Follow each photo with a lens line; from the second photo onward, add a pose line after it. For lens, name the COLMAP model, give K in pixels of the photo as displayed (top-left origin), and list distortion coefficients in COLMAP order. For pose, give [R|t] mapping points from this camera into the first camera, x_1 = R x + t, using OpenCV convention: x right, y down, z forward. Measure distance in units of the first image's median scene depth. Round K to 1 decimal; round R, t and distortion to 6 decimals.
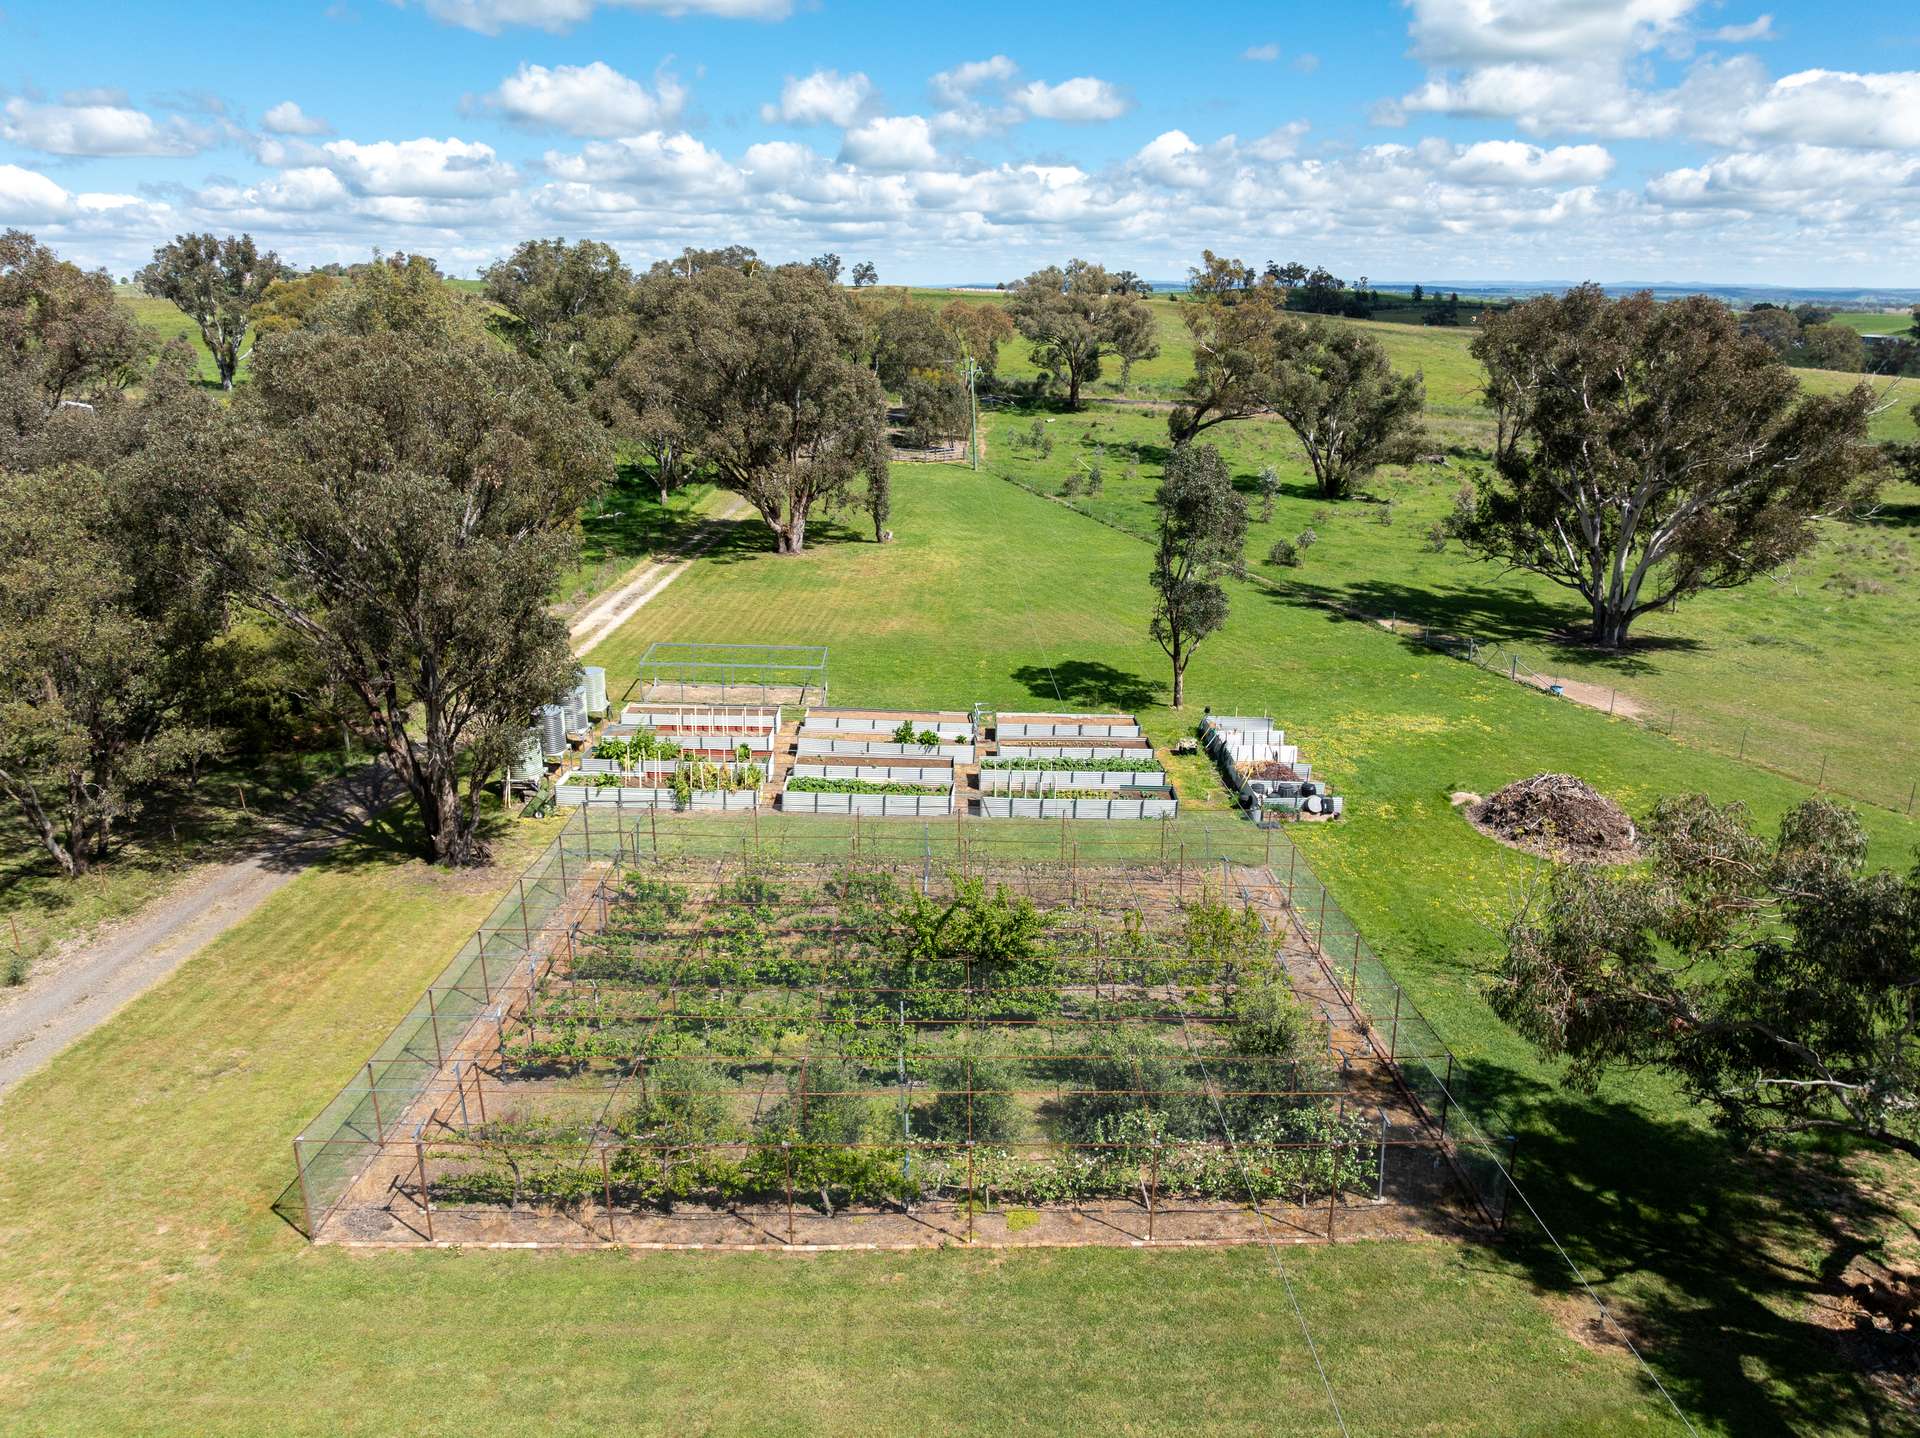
lens RADIAL K [[1374.0, 0, 965.7], [0, 1374.0, 729.2], [0, 0, 1]] dist [-0.039582, 0.001468]
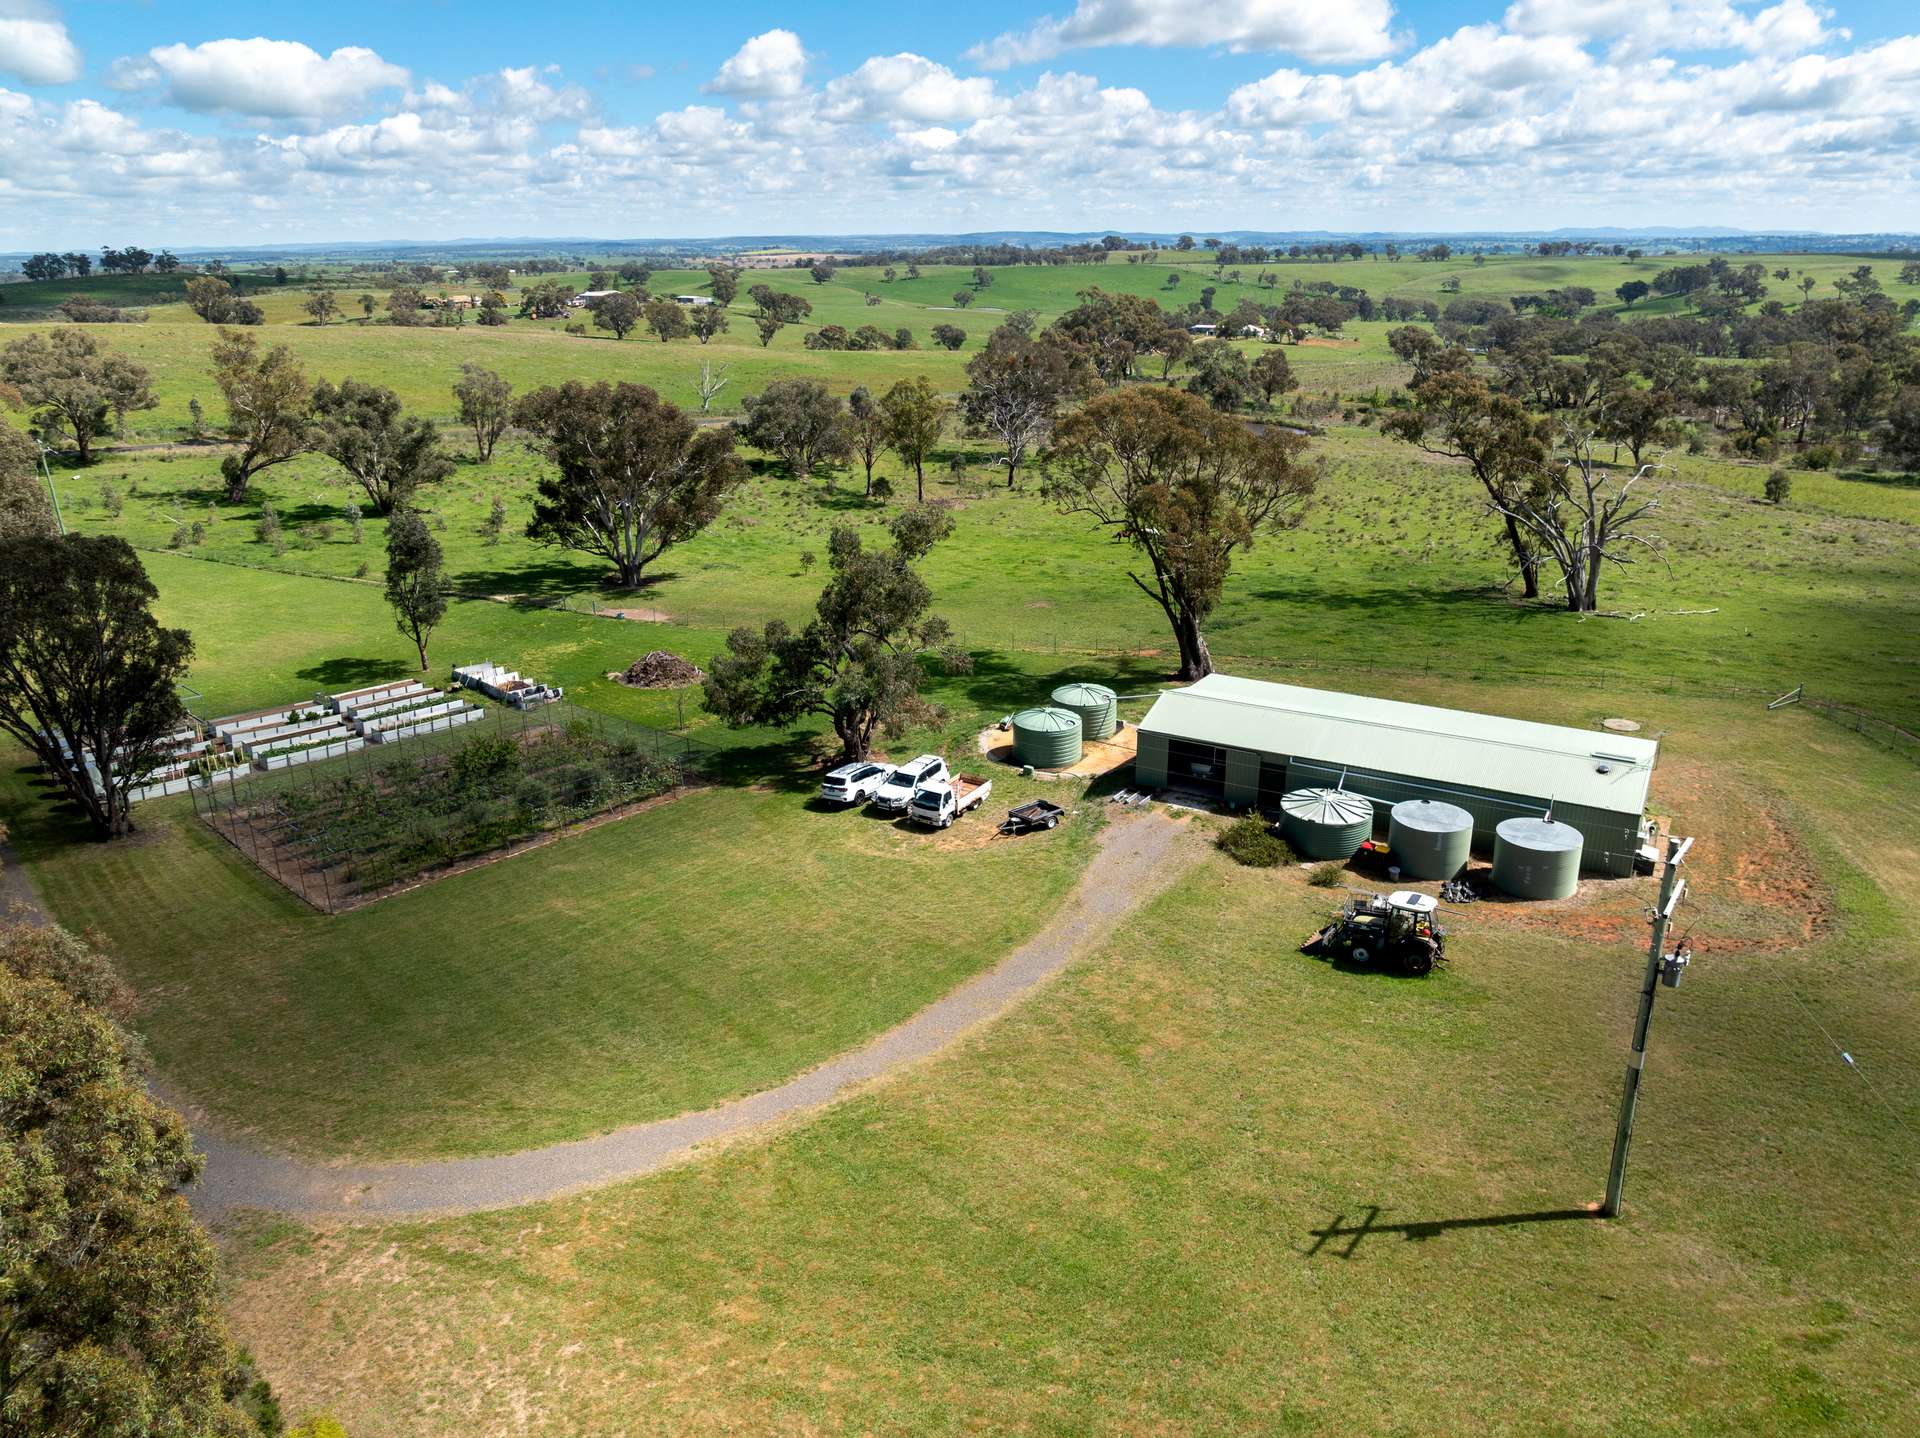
lens RADIAL K [[1374.0, 0, 959.9], [0, 1374.0, 720.0], [0, 0, 1]] dist [-0.039582, 0.001468]
pose [[0.719310, -0.243769, 0.650515, -0.400882], [0.228399, 0.967340, 0.109941, 0.006913], [-0.656069, 0.069495, 0.751494, -0.562113]]
